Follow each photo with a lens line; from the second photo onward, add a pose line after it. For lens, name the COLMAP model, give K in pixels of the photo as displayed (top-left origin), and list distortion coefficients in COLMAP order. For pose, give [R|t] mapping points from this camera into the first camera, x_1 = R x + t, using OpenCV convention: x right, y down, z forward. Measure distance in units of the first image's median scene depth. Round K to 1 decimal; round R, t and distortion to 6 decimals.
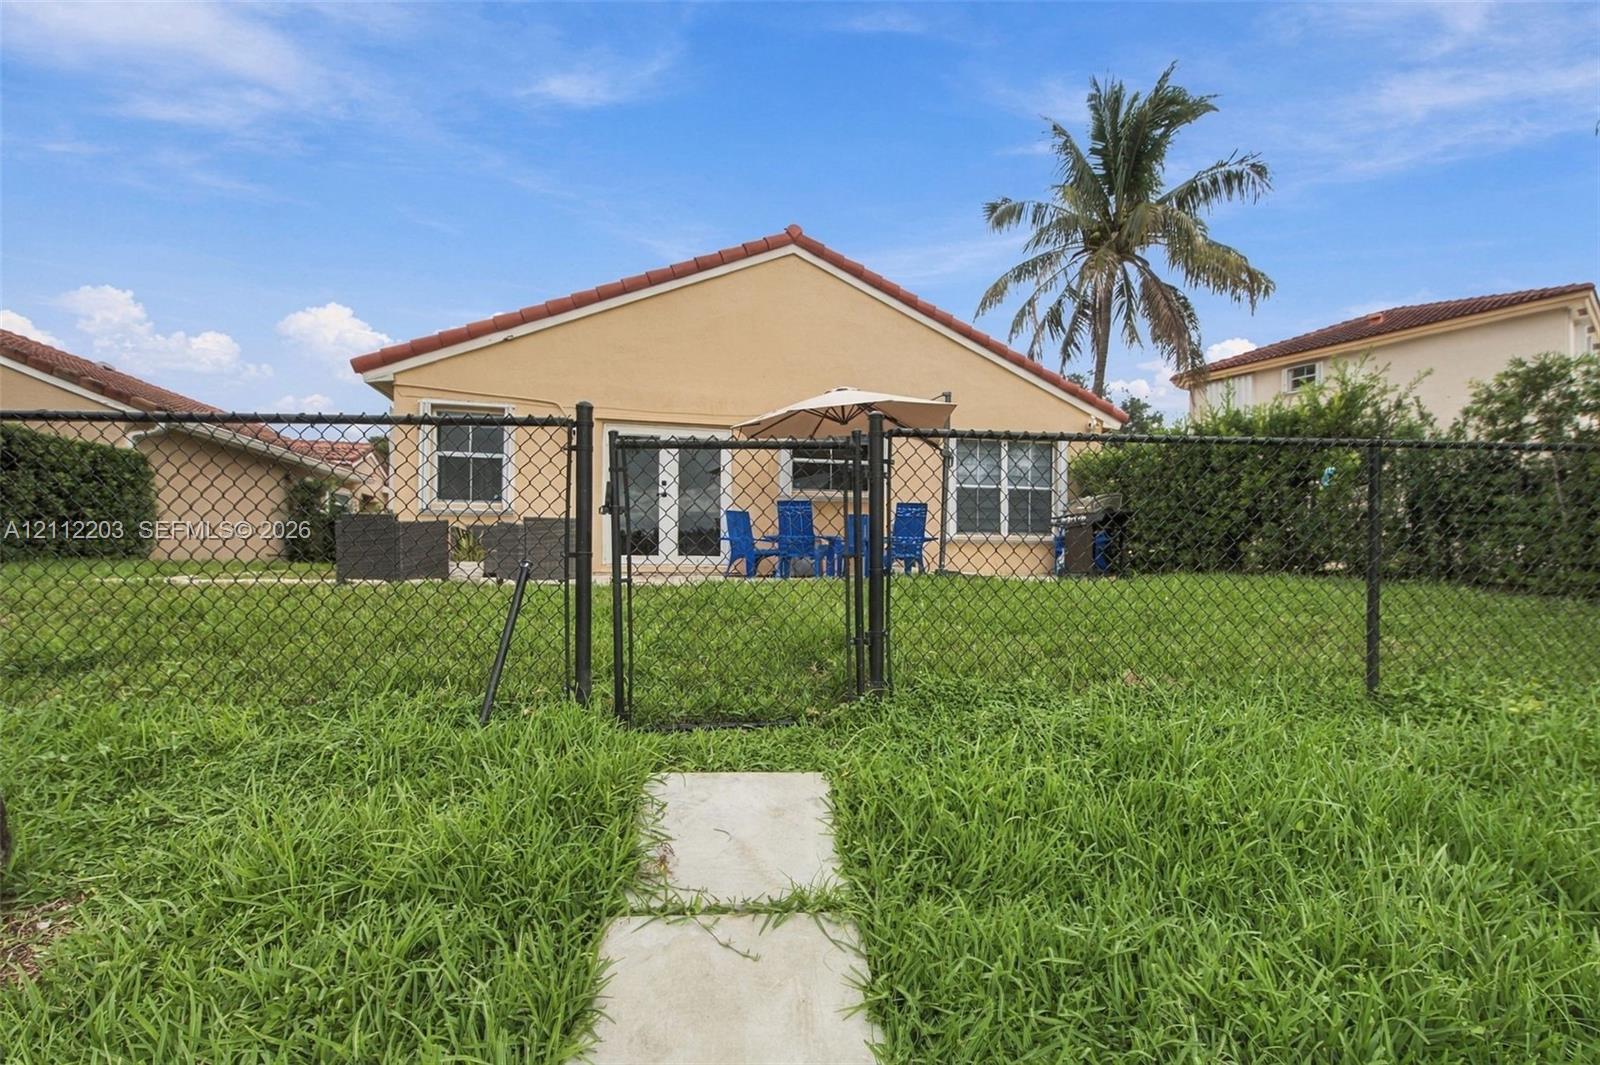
lens RADIAL K [[652.5, 0, 808.3], [0, 652.5, 541.1], [0, 0, 1]] dist [0.000188, 0.000063]
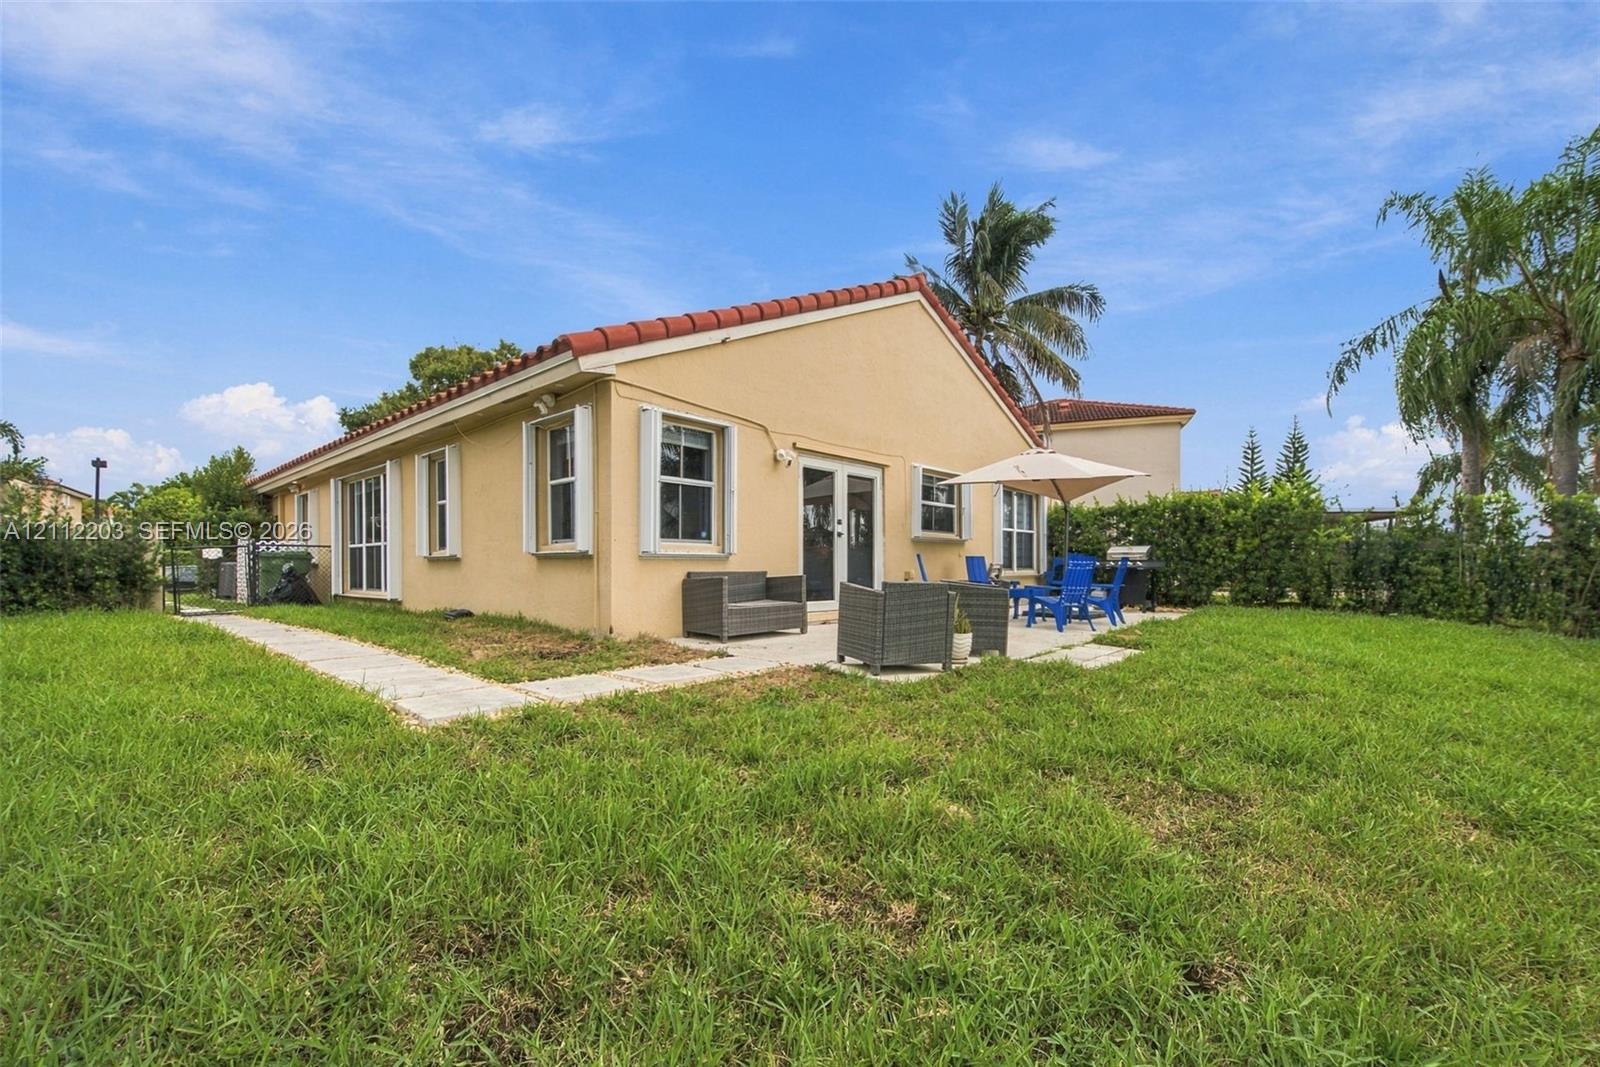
lens RADIAL K [[670.6, 0, 801.1], [0, 670.6, 564.8], [0, 0, 1]] dist [-0.000220, -0.000096]
pose [[0.828944, -0.001133, 0.559331, -0.542632], [-0.010831, 0.999778, 0.018077, -0.030392], [-0.559227, -0.021043, 0.828747, 0.160643]]
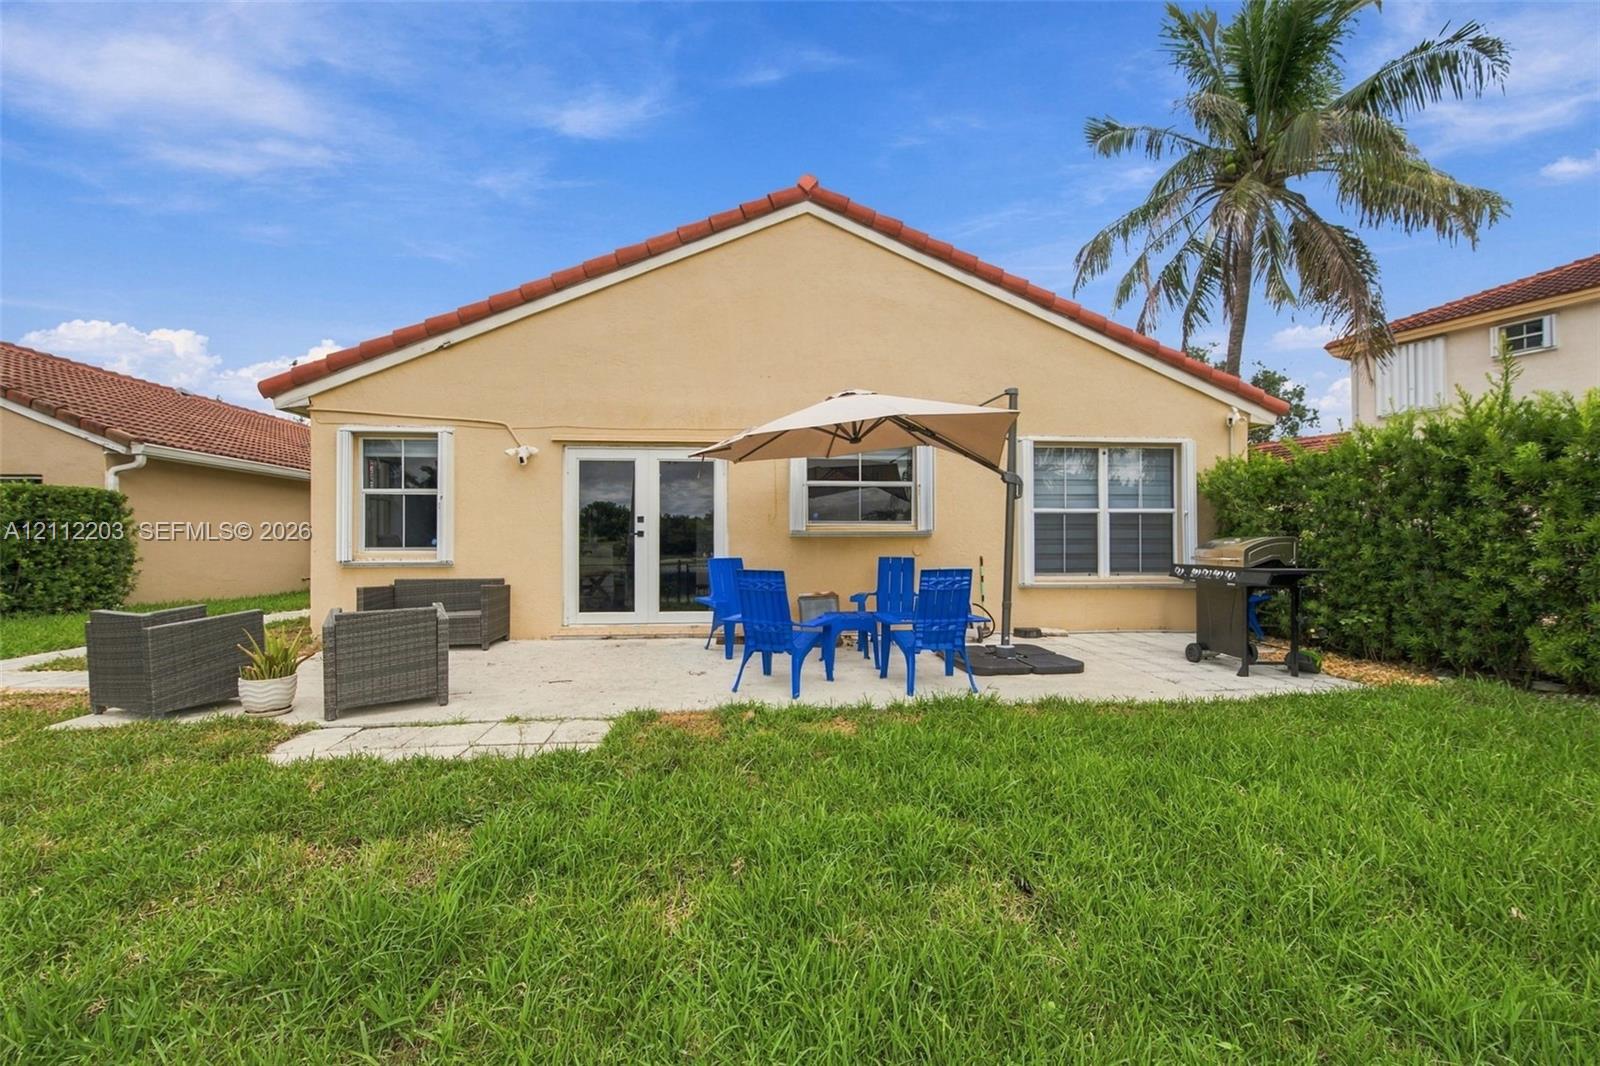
lens RADIAL K [[642.9, 0, 800.0], [0, 642.9, 533.0], [0, 0, 1]] dist [-0.000054, -0.000428]
pose [[0.987147, -0.008348, -0.159595, 0.061381], [0.009552, 0.999931, 0.006780, -0.051404], [0.159528, -0.008217, 0.987159, 0.182186]]
